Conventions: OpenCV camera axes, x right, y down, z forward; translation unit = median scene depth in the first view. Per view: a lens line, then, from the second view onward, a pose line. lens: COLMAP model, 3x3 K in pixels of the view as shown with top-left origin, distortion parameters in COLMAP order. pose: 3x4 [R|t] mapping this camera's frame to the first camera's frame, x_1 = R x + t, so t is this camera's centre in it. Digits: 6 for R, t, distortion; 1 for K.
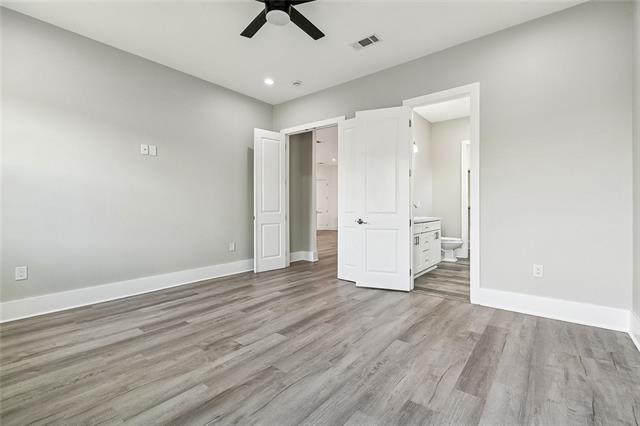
lens RADIAL K [[286.3, 0, 316.4], [0, 286.3, 208.2], [0, 0, 1]] dist [-0.000371, 0.000003]
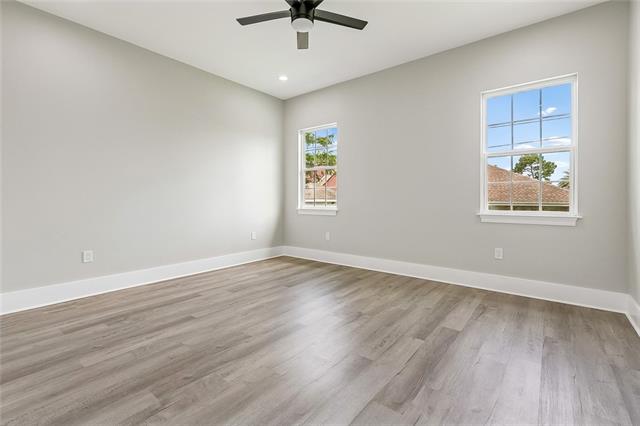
lens RADIAL K [[286.3, 0, 316.4], [0, 286.3, 208.2], [0, 0, 1]] dist [-0.000371, 0.000003]
pose [[-0.999911, 0.002902, -0.013030, -0.169946], [0.002393, 0.999239, 0.038944, -0.008302], [0.013133, 0.038909, -0.999156, 2.052913]]
